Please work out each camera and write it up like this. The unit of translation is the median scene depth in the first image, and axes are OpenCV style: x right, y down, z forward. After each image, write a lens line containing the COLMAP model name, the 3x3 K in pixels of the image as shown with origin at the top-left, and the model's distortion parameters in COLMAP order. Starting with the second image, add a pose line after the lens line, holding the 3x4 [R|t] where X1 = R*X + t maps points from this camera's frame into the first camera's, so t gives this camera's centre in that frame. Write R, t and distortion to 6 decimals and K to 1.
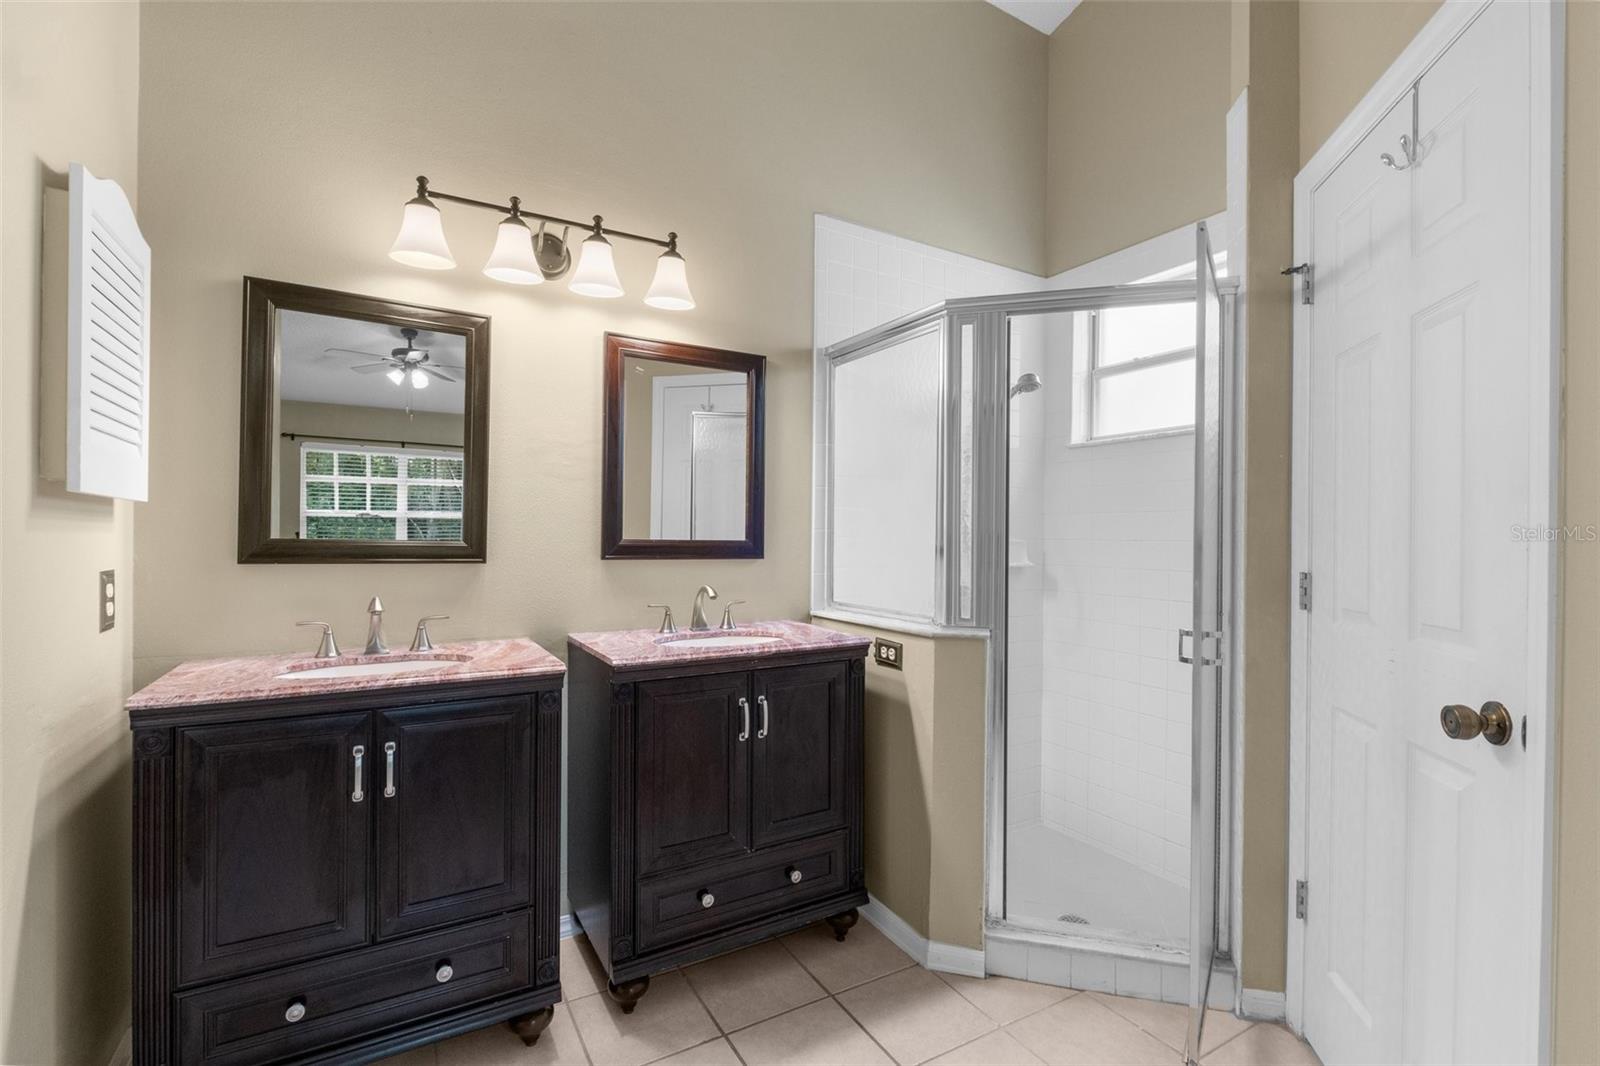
lens RADIAL K [[696.9, 0, 794.3], [0, 696.9, 541.5], [0, 0, 1]] dist [0.001589, -0.002982]
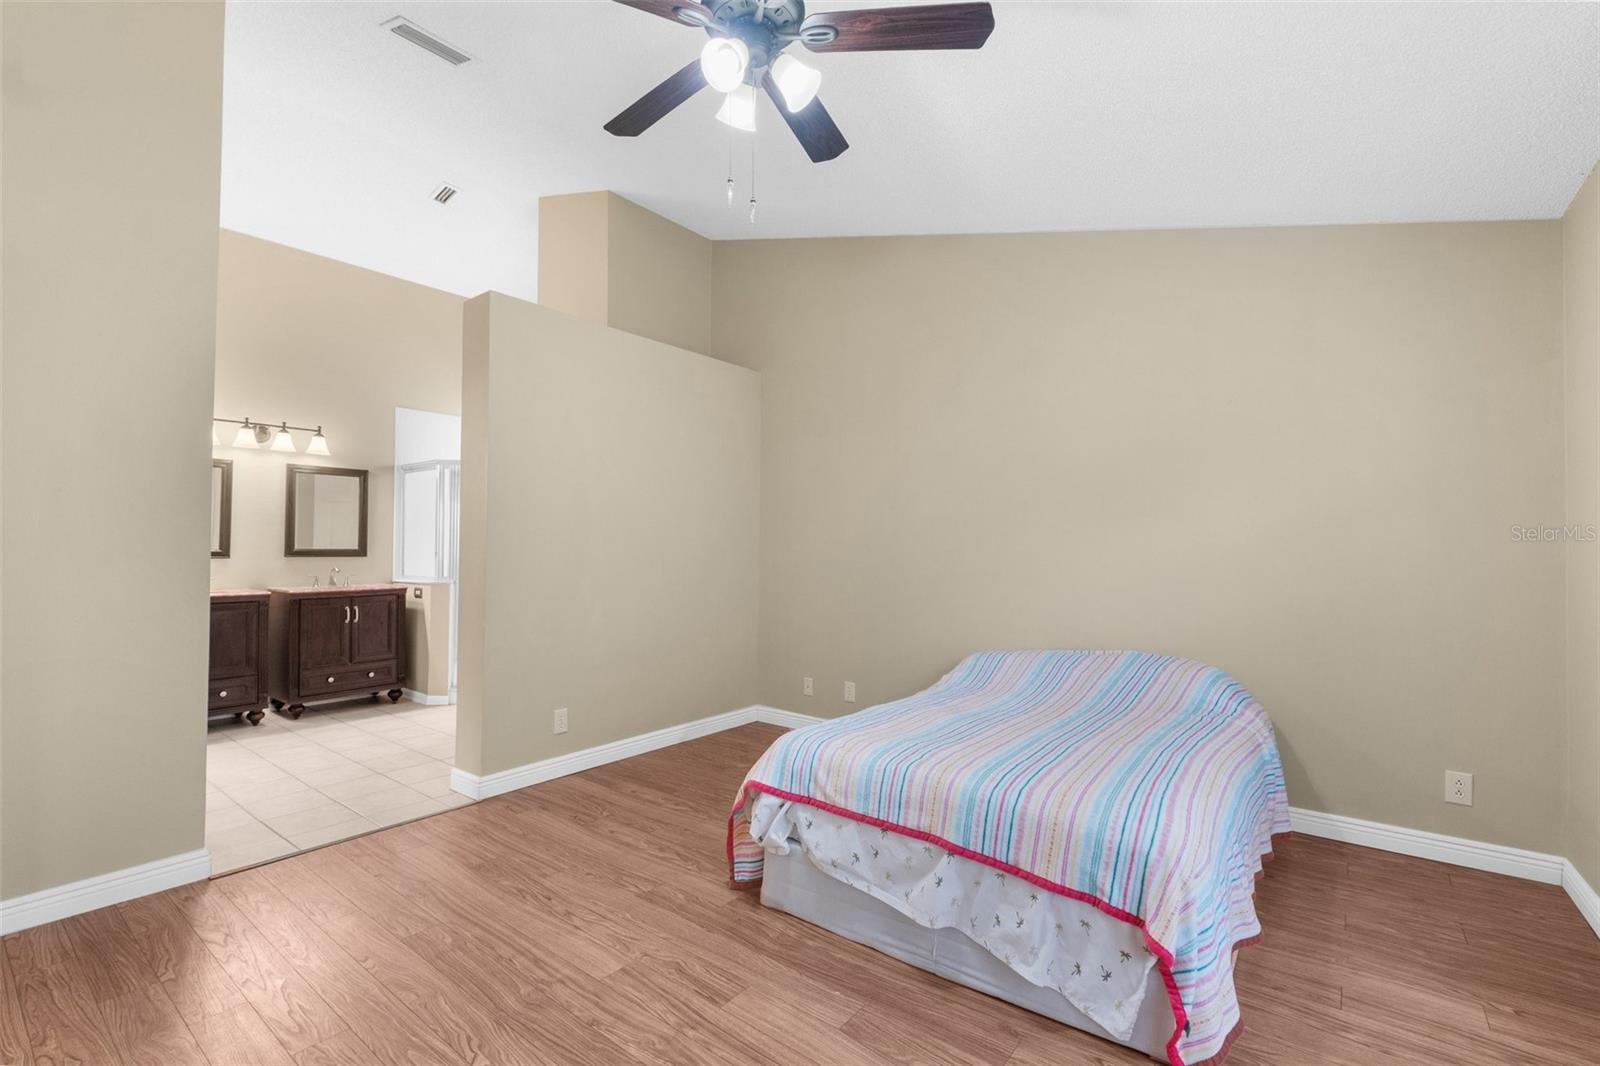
lens RADIAL K [[696.9, 0, 791.5], [0, 696.9, 537.0], [0, 0, 1]] dist [0.001589, -0.002982]
pose [[0.933130, -0.000821, 0.359537, 0.510605], [0.008084, 0.999793, -0.018698, 0.015797], [-0.359447, 0.020354, 0.932943, -1.949989]]
